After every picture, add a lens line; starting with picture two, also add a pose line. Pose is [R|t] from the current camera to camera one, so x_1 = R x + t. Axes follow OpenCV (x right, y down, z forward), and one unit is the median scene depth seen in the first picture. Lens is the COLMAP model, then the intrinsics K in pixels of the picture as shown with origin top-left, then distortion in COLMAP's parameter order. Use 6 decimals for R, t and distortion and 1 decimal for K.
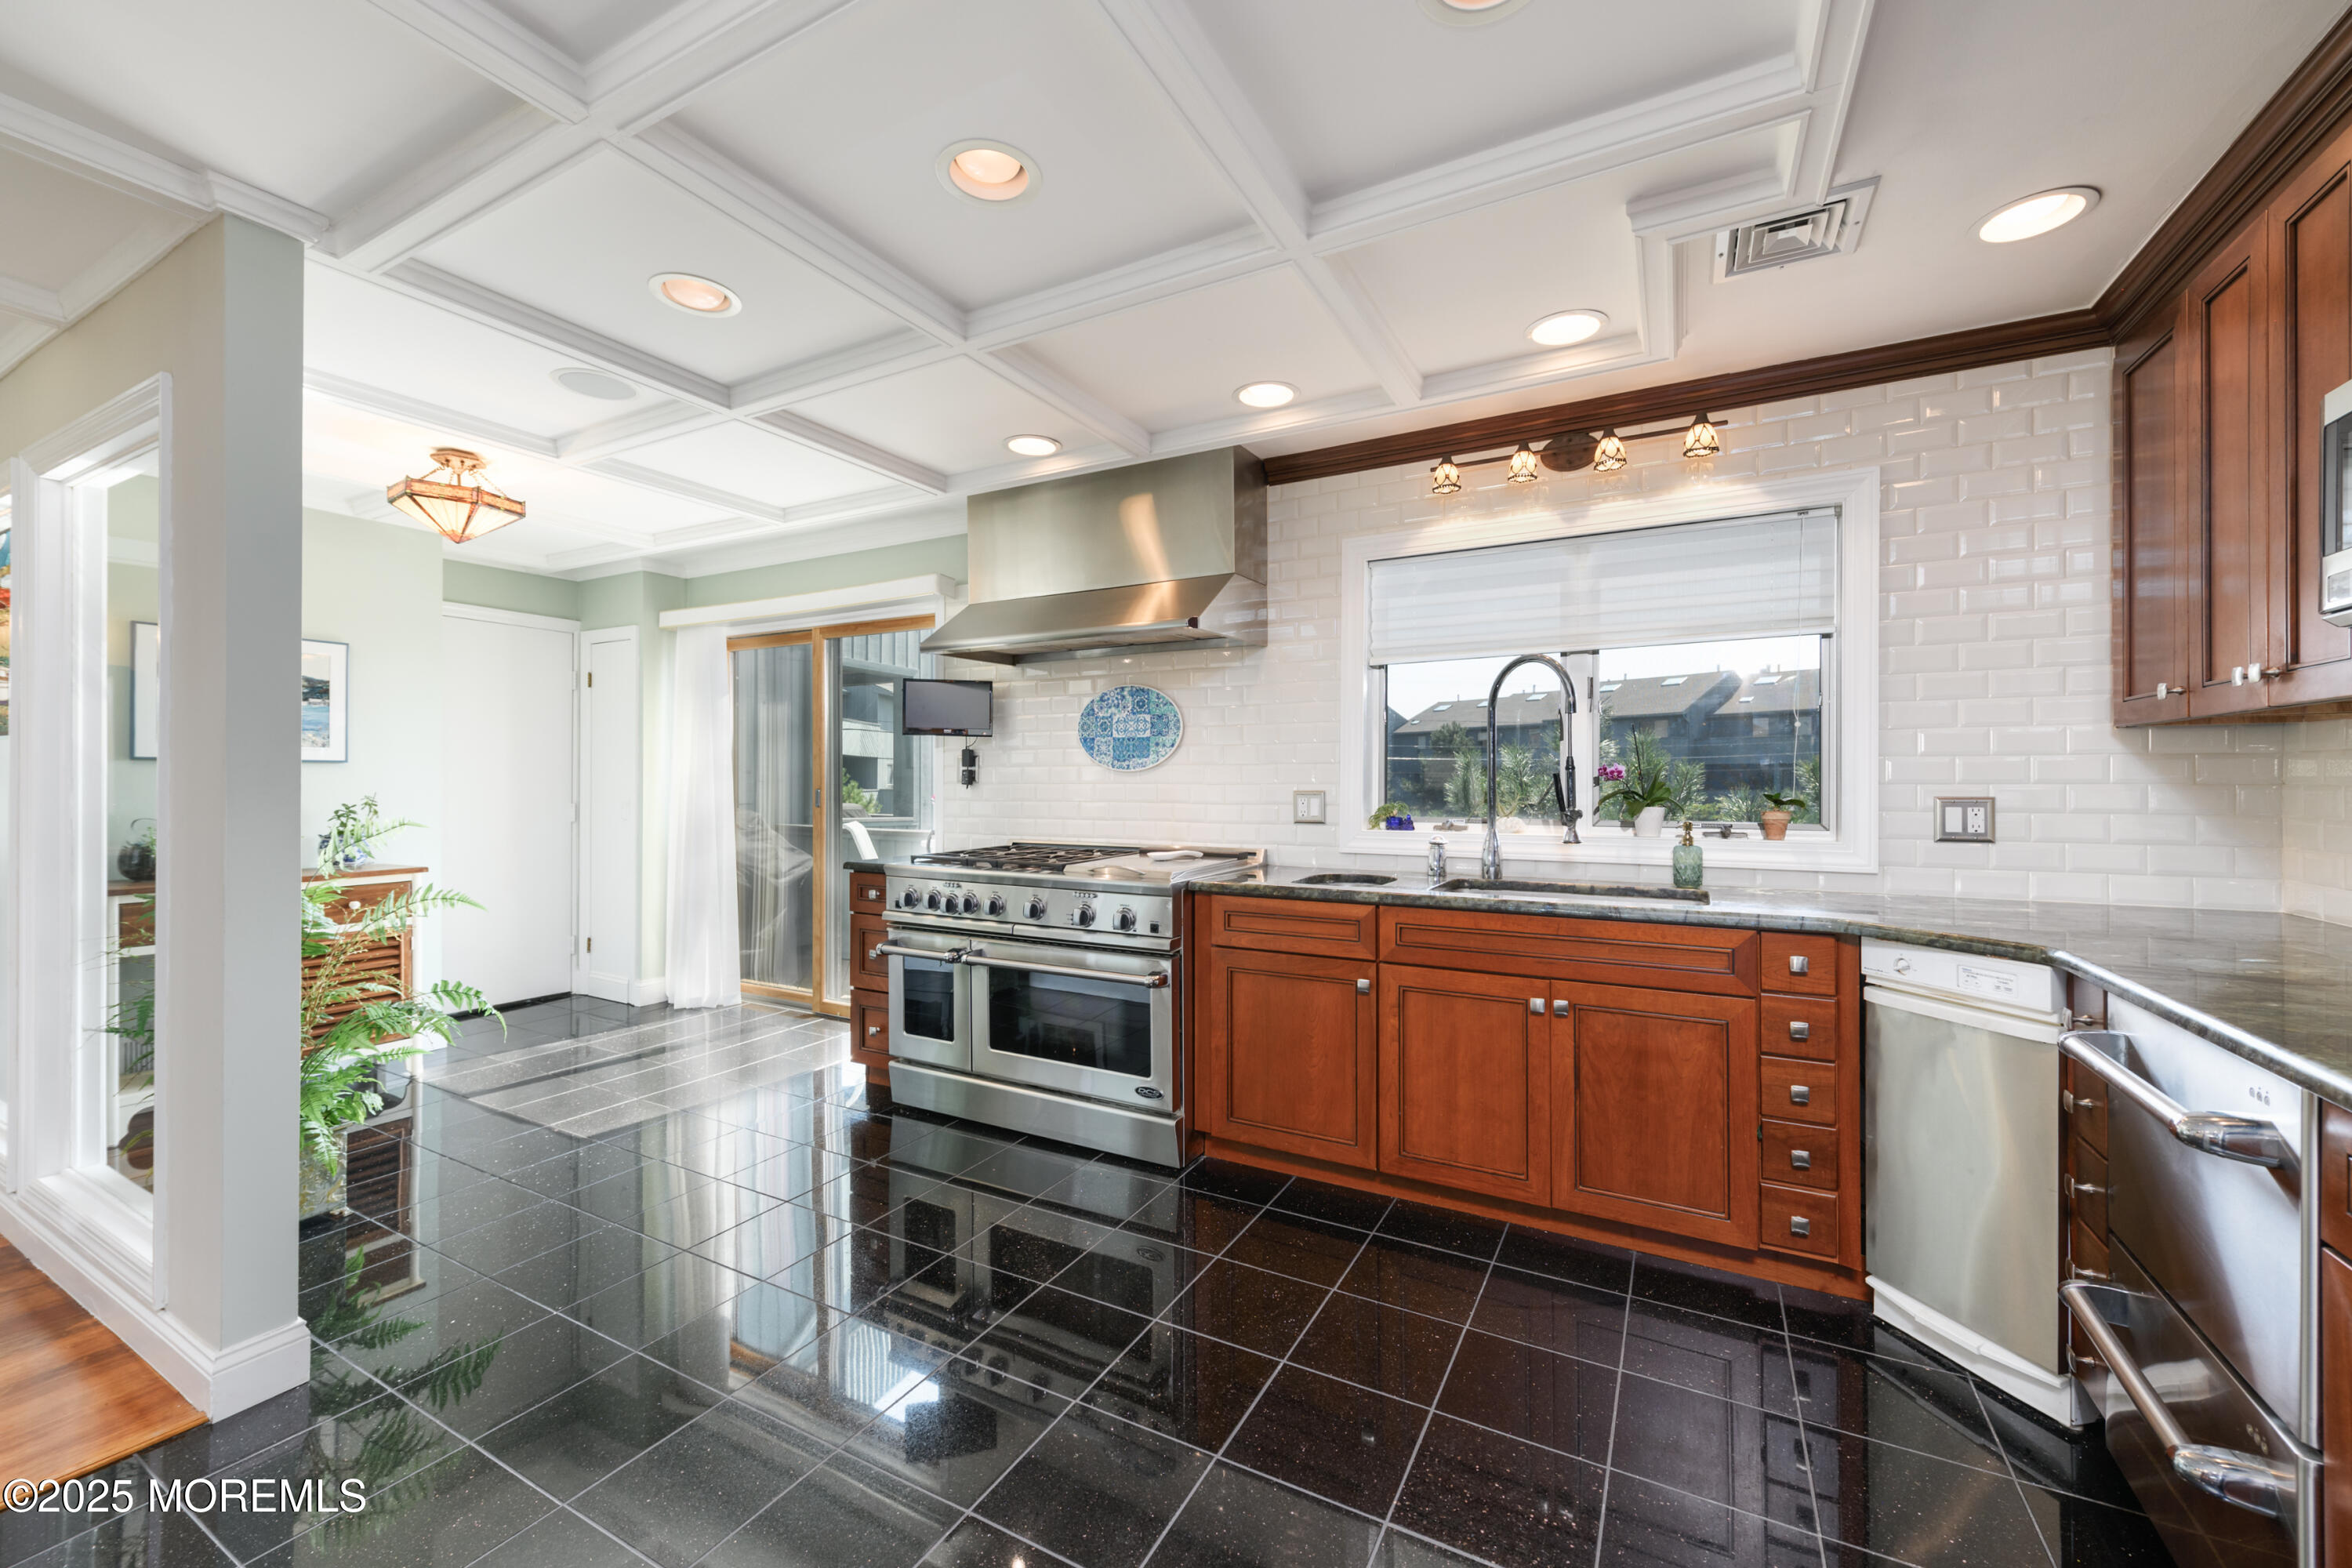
lens RADIAL K [[920.7, 0, 1165.9], [0, 920.7, 773.8], [0, 0, 1]] dist [0.001590, -0.003628]
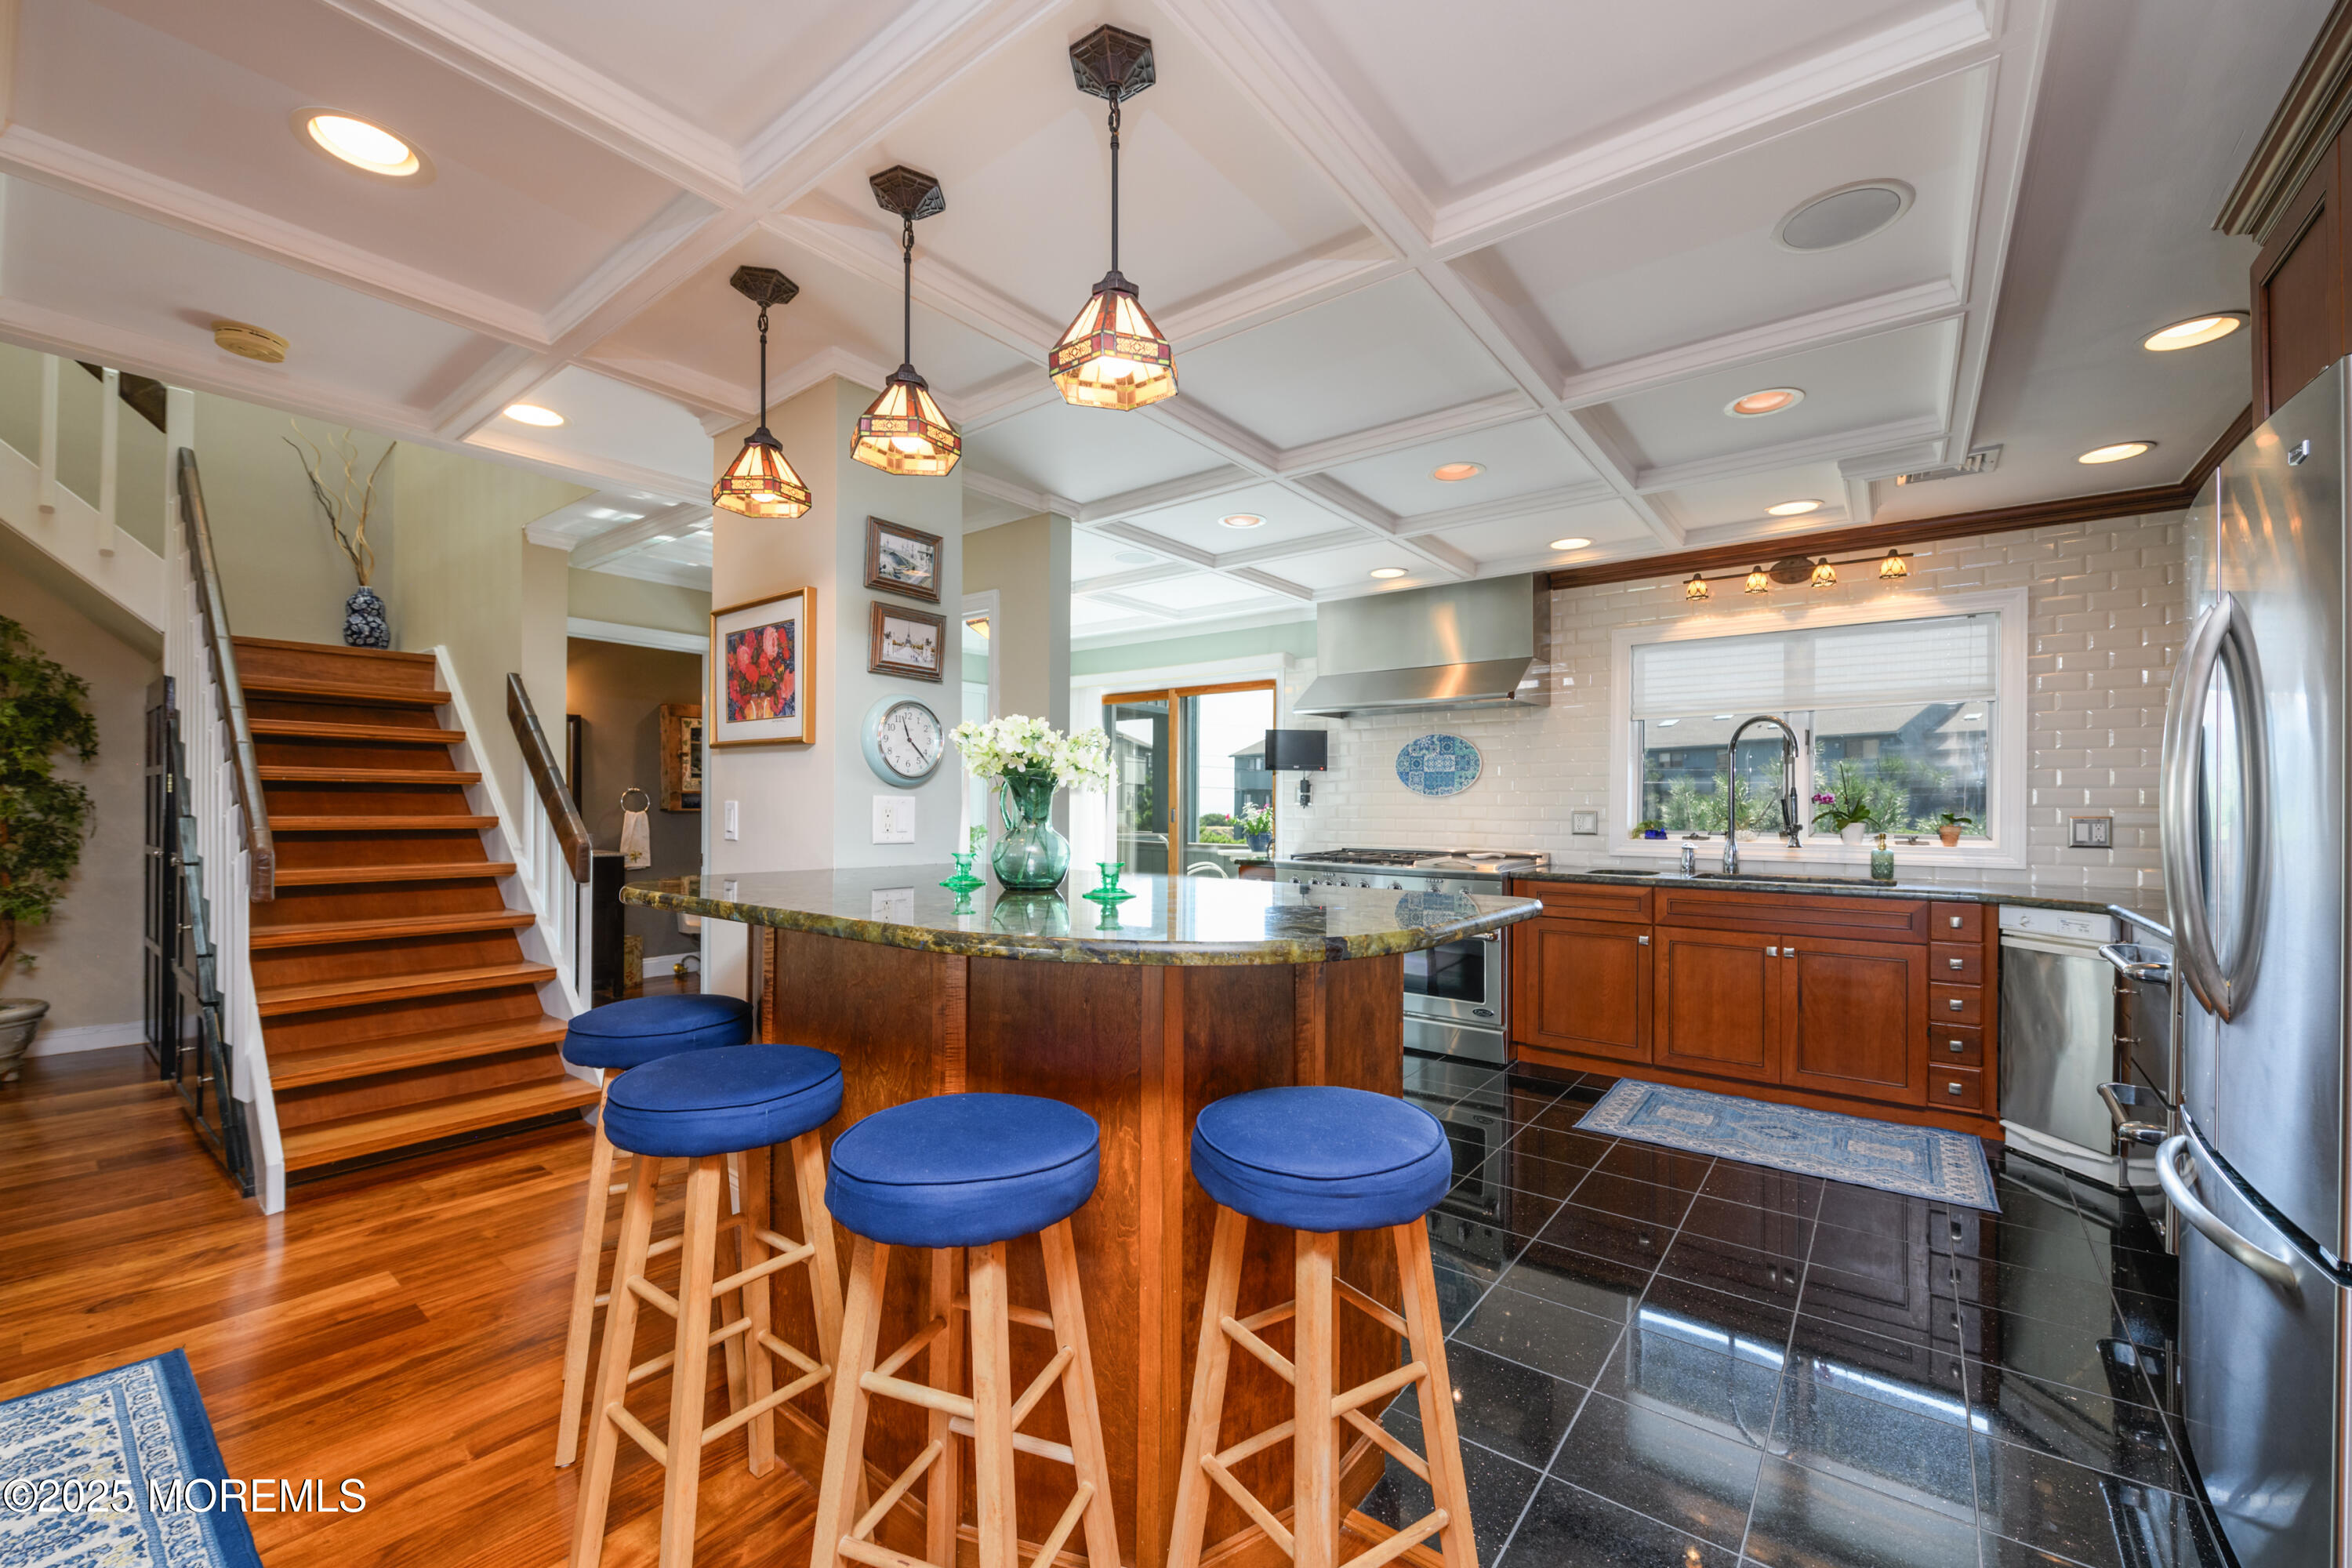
lens RADIAL K [[920.7, 0, 1180.8], [0, 920.7, 801.5], [0, 0, 1]] dist [0.001590, -0.003628]
pose [[0.988572, 0.000995, -0.150746, -0.283690], [0.000180, 0.999970, 0.007782, -0.008113], [0.150749, -0.007721, 0.988542, -0.555776]]
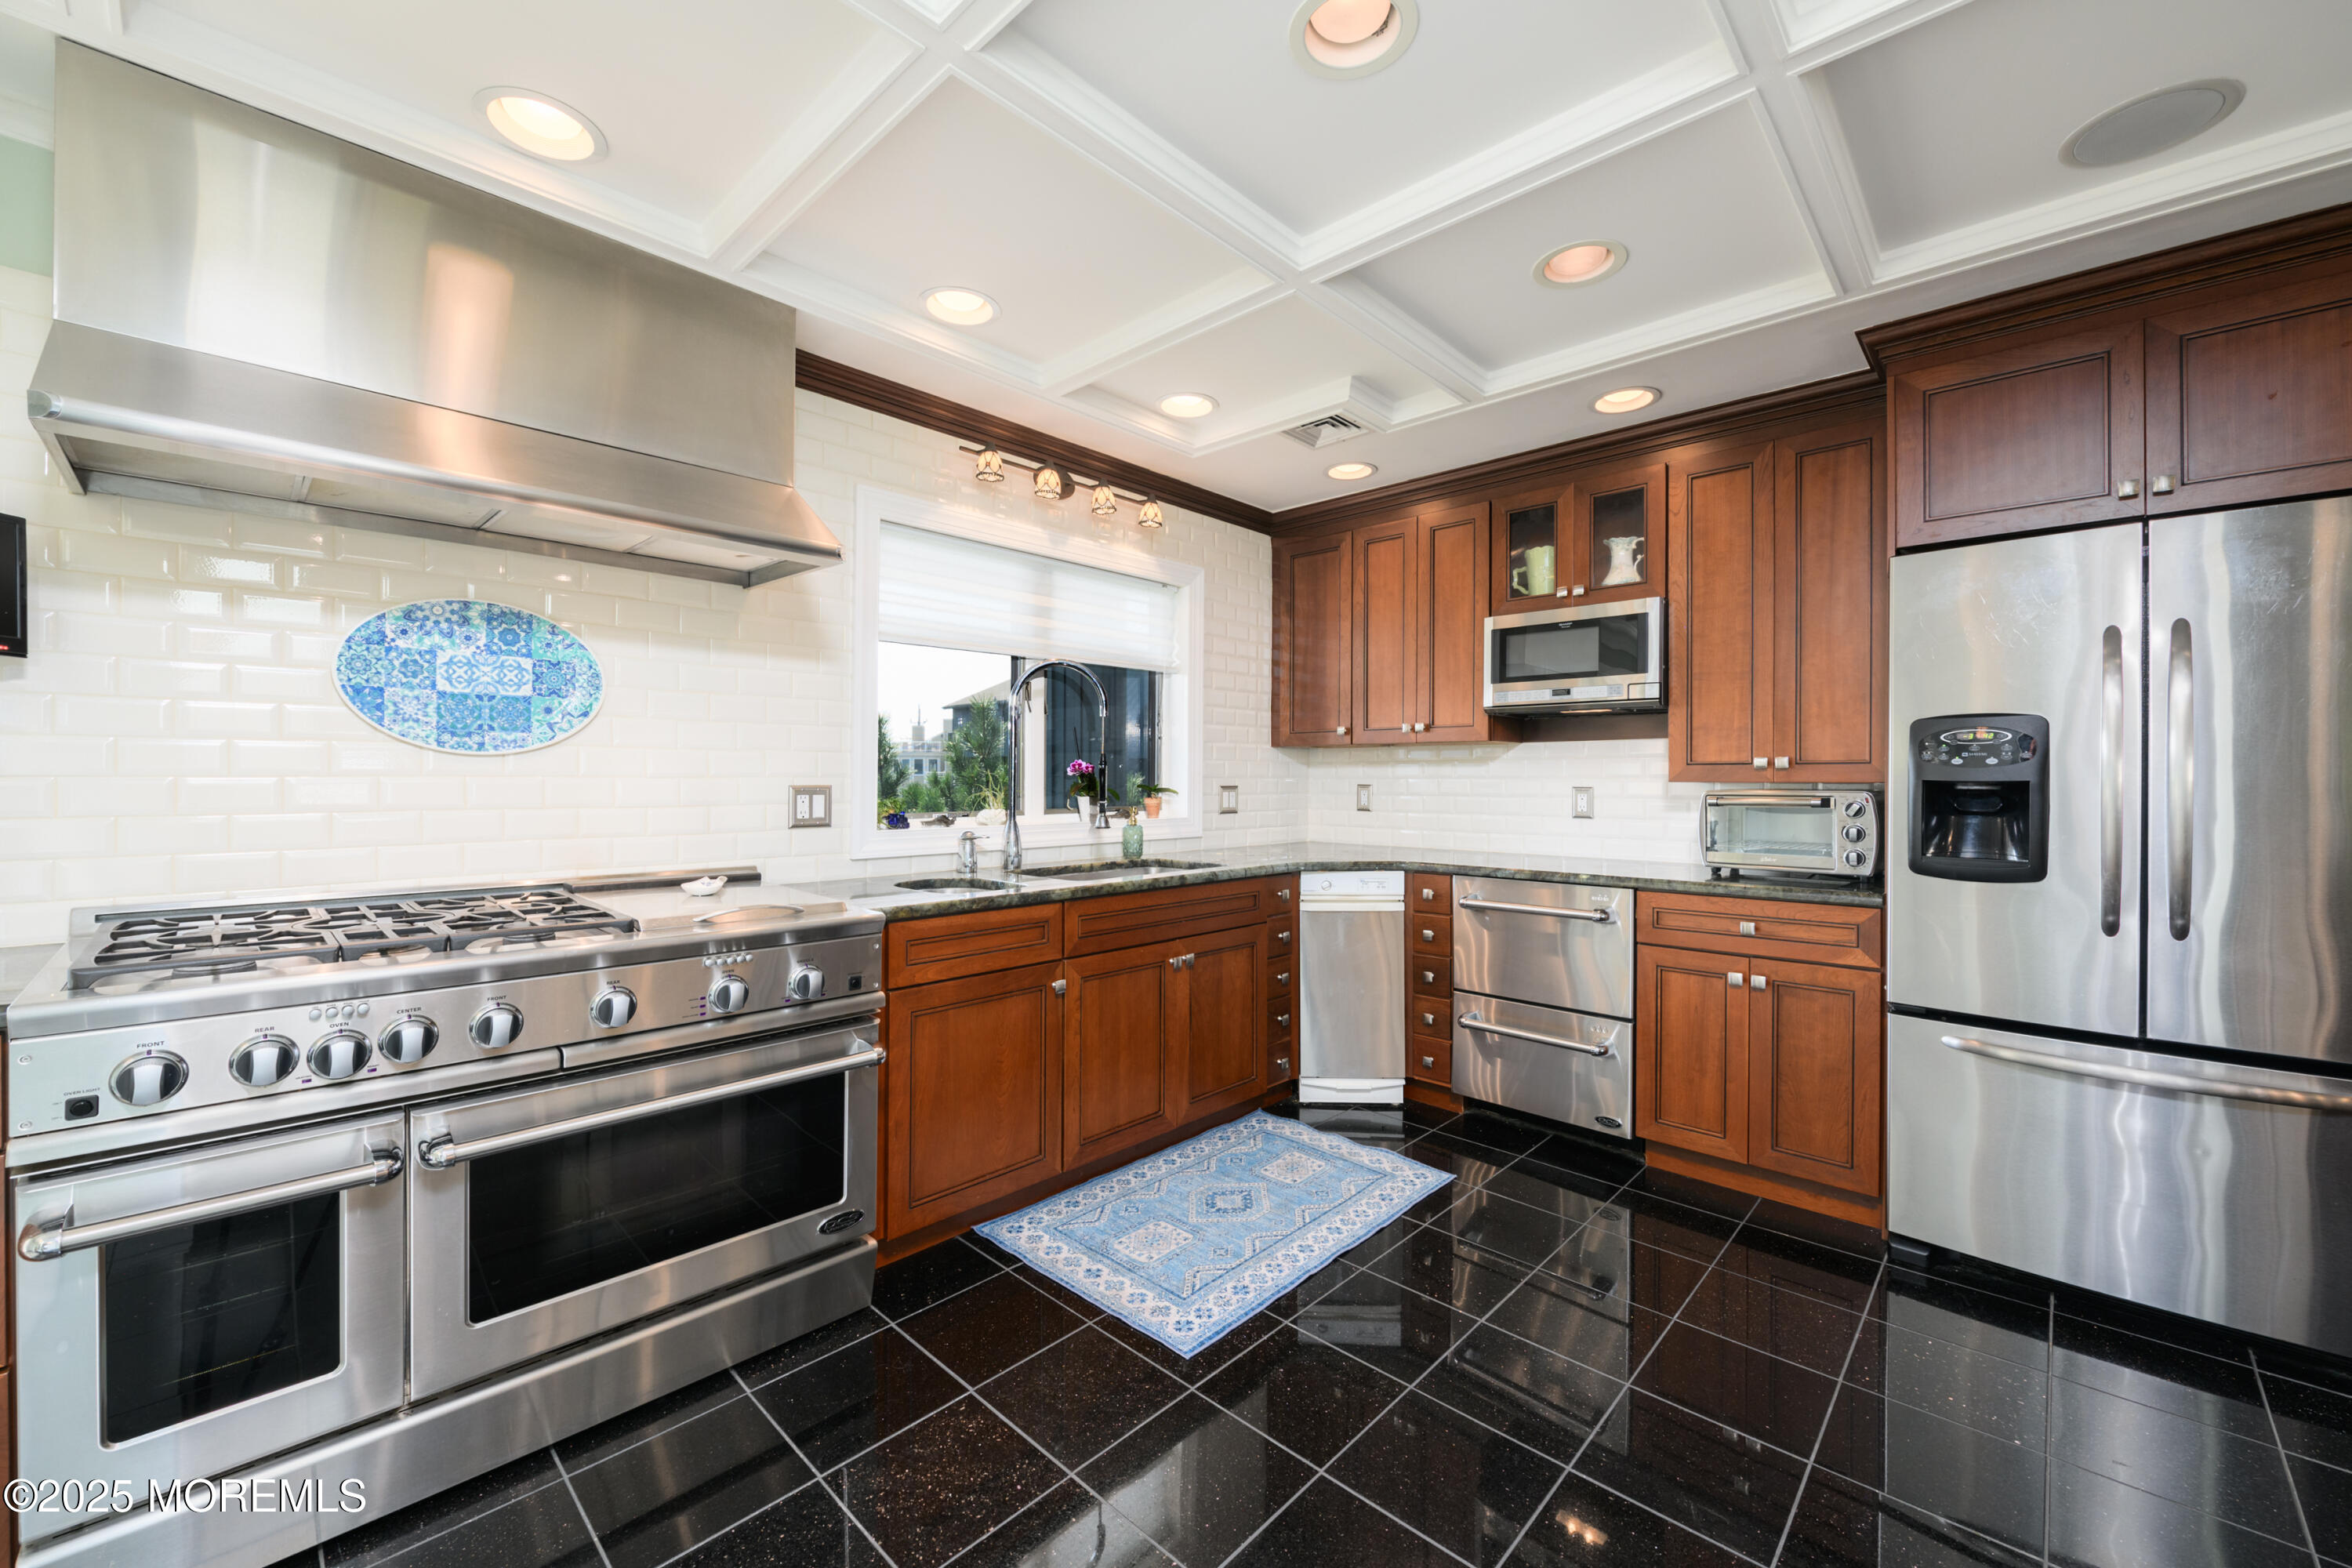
lens RADIAL K [[920.7, 0, 1176.9], [0, 920.7, 782.3], [0, 0, 1]] dist [0.001590, -0.003628]
pose [[0.246345, -0.001559, 0.969181, -0.643121], [-0.008753, 0.999954, 0.003833, 0.011338], [-0.969143, -0.009428, 0.246320, 0.602578]]
